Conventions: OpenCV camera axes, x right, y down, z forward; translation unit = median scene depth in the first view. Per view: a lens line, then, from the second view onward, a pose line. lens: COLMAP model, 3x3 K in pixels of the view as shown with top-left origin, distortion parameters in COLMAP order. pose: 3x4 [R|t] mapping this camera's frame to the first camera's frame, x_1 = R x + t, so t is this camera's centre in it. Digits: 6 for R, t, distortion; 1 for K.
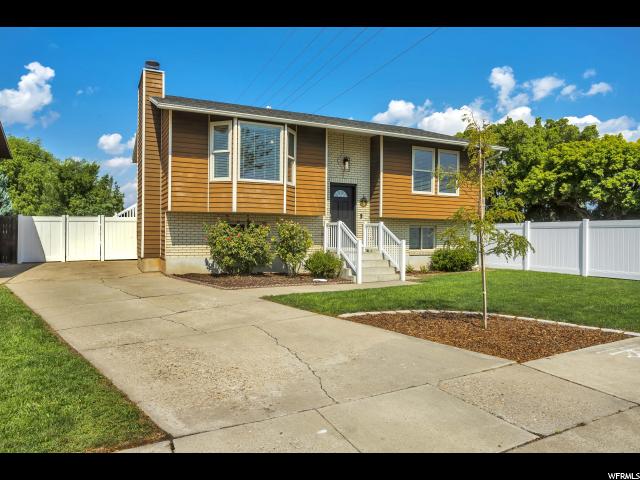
lens RADIAL K [[475.8, 0, 318.8], [0, 475.8, 238.4], [0, 0, 1]] dist [0.000169, -0.000102]
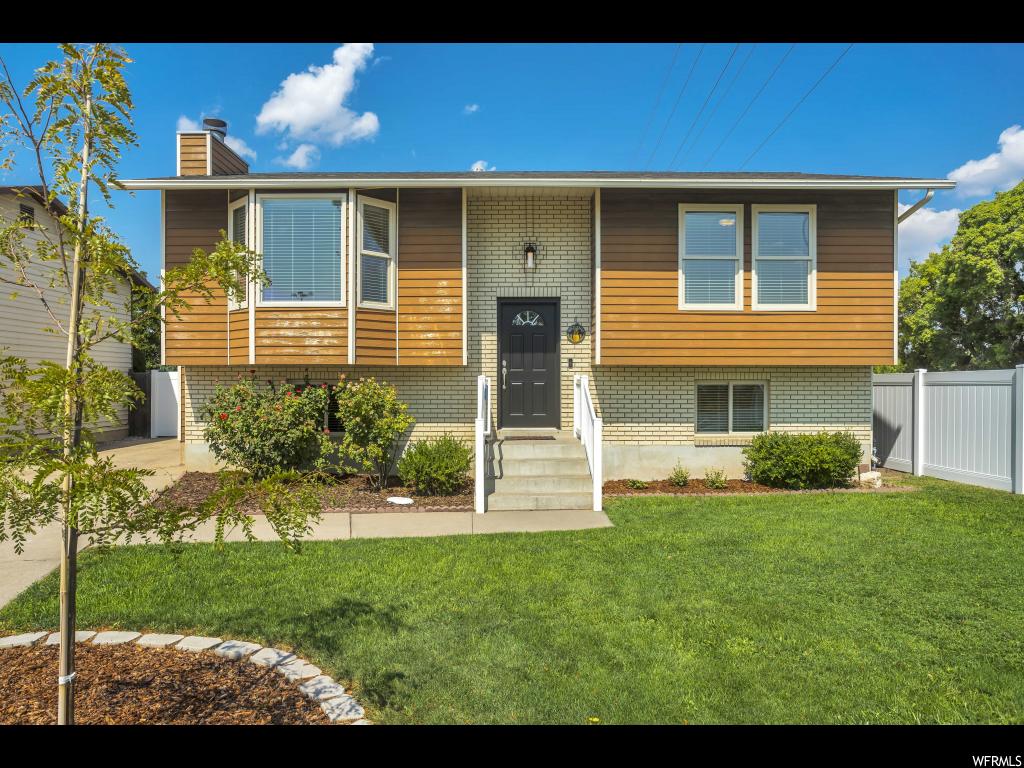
lens RADIAL K [[681.7, 0, 514.6], [0, 681.7, 385.8], [0, 0, 1]] dist [-0.002633, 0.000423]
pose [[0.890641, -0.008645, -0.454625, 0.360872], [0.006328, 0.999958, -0.006617, -0.020136], [0.454663, 0.003017, 0.890658, 0.369801]]
